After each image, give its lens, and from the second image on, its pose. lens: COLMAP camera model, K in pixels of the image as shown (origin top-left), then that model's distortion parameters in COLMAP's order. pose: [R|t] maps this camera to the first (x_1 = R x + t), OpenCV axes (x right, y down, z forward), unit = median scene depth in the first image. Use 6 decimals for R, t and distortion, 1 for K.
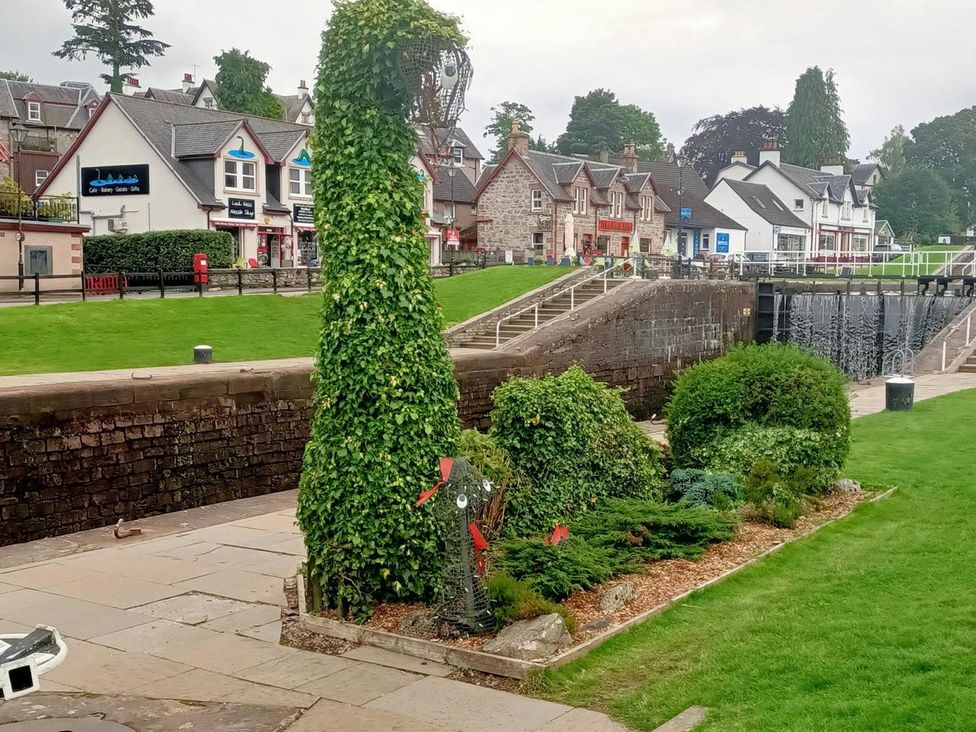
lens RADIAL K [[1274.2, 0, 489.7], [0, 1274.2, 365.2], [0, 0, 1]] dist [0.079178, 0.000000]
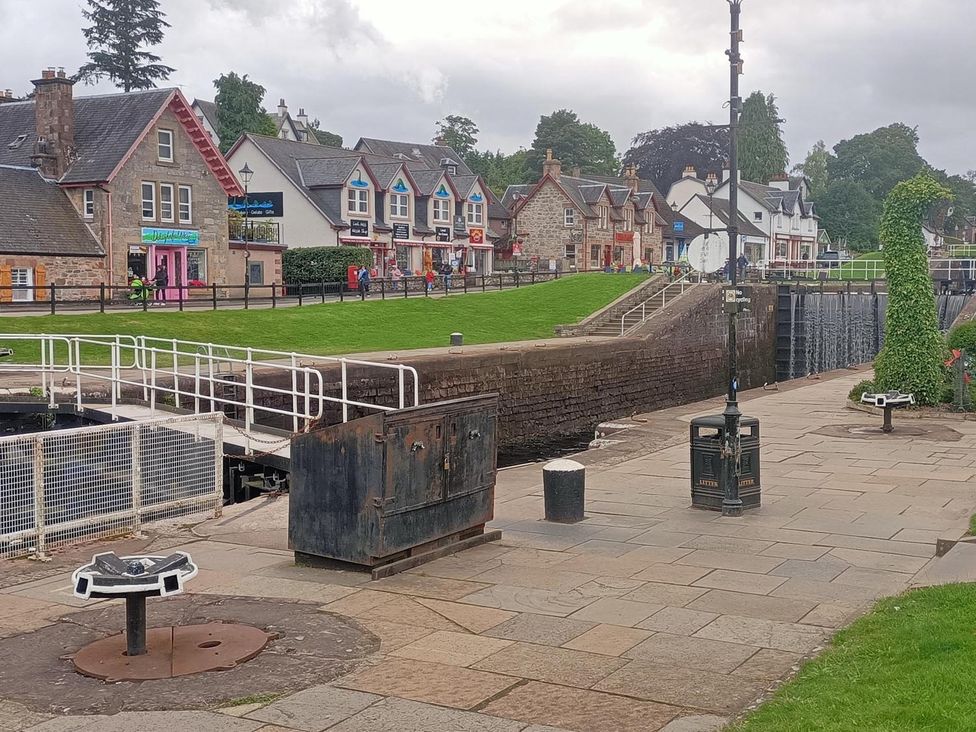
lens RADIAL K [[1274.2, 0, 486.1], [0, 1274.2, 366.3], [0, 0, 1]] dist [0.079178, 0.000000]
pose [[0.997018, -0.011771, 0.076271, -0.119294], [0.011901, 0.999928, -0.001252, 0.009458], [-0.076250, 0.002156, 0.997086, -0.163044]]
